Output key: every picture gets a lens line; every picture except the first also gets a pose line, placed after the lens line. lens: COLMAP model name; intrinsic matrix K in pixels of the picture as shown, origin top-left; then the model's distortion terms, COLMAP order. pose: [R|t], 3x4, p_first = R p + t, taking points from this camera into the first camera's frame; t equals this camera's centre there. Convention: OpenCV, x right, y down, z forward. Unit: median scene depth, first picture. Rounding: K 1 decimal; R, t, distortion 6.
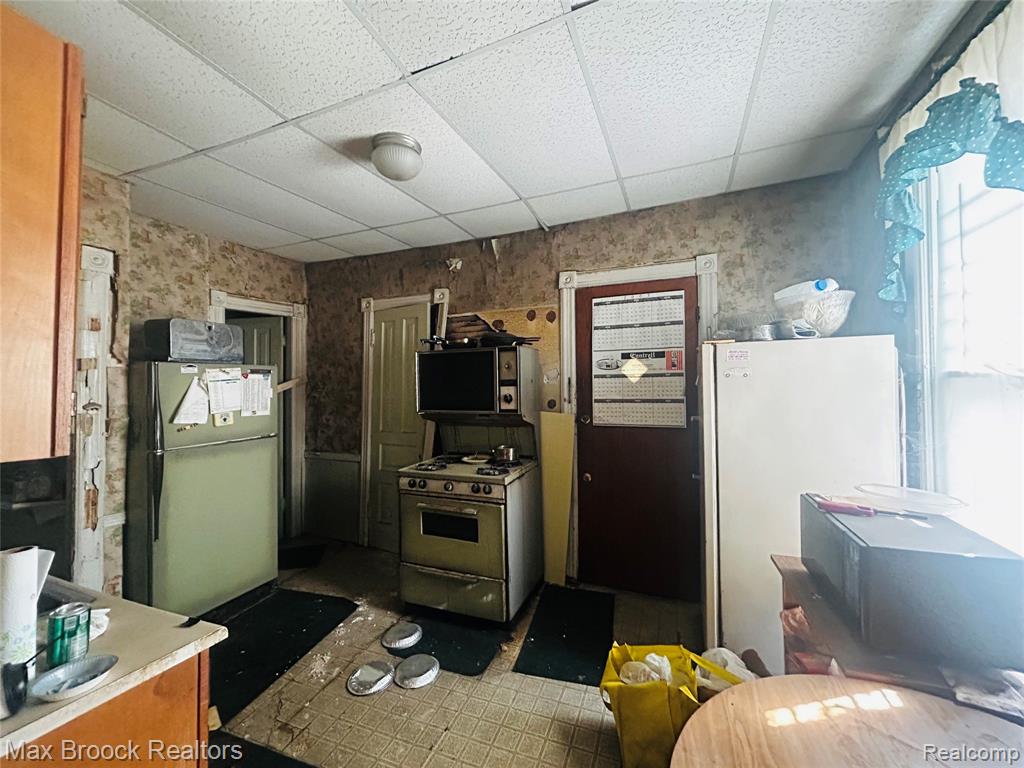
lens RADIAL K [[411.6, 0, 509.6], [0, 411.6, 386.5], [0, 0, 1]] dist [0.000045, 0.000506]
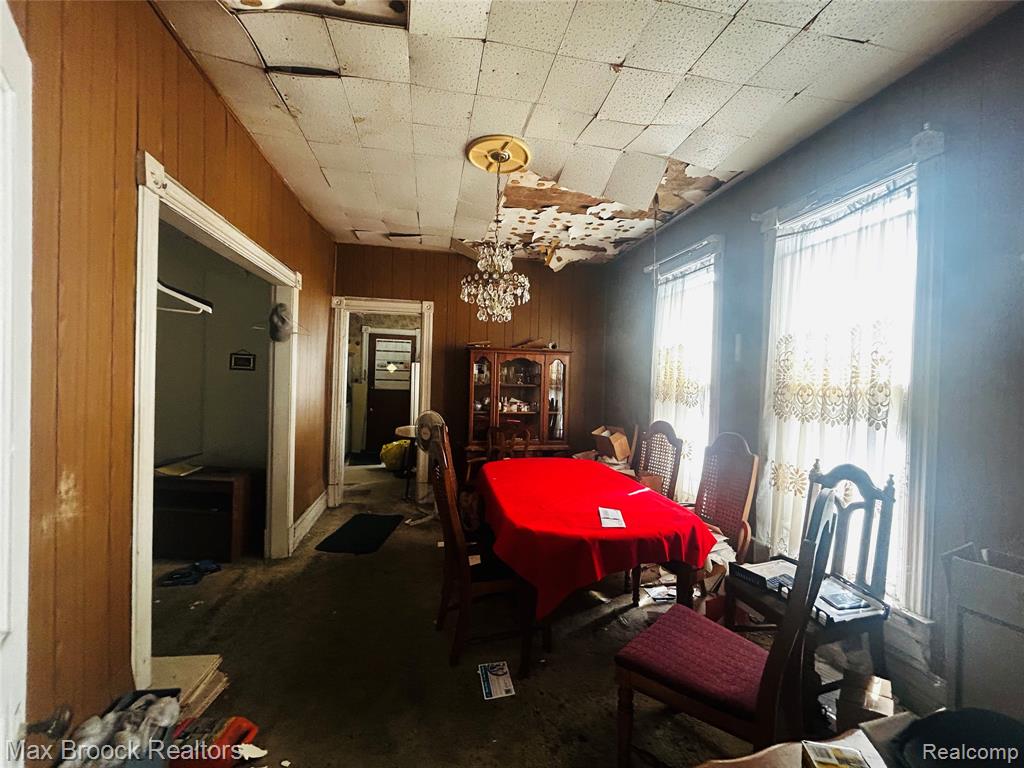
lens RADIAL K [[411.6, 0, 511.6], [0, 411.6, 386.1], [0, 0, 1]] dist [0.000045, 0.000506]
pose [[0.831607, 0.045712, 0.553480, -0.491200], [-0.030689, 0.998866, -0.036387, 0.141516], [-0.554516, 0.013274, 0.832067, -1.548006]]
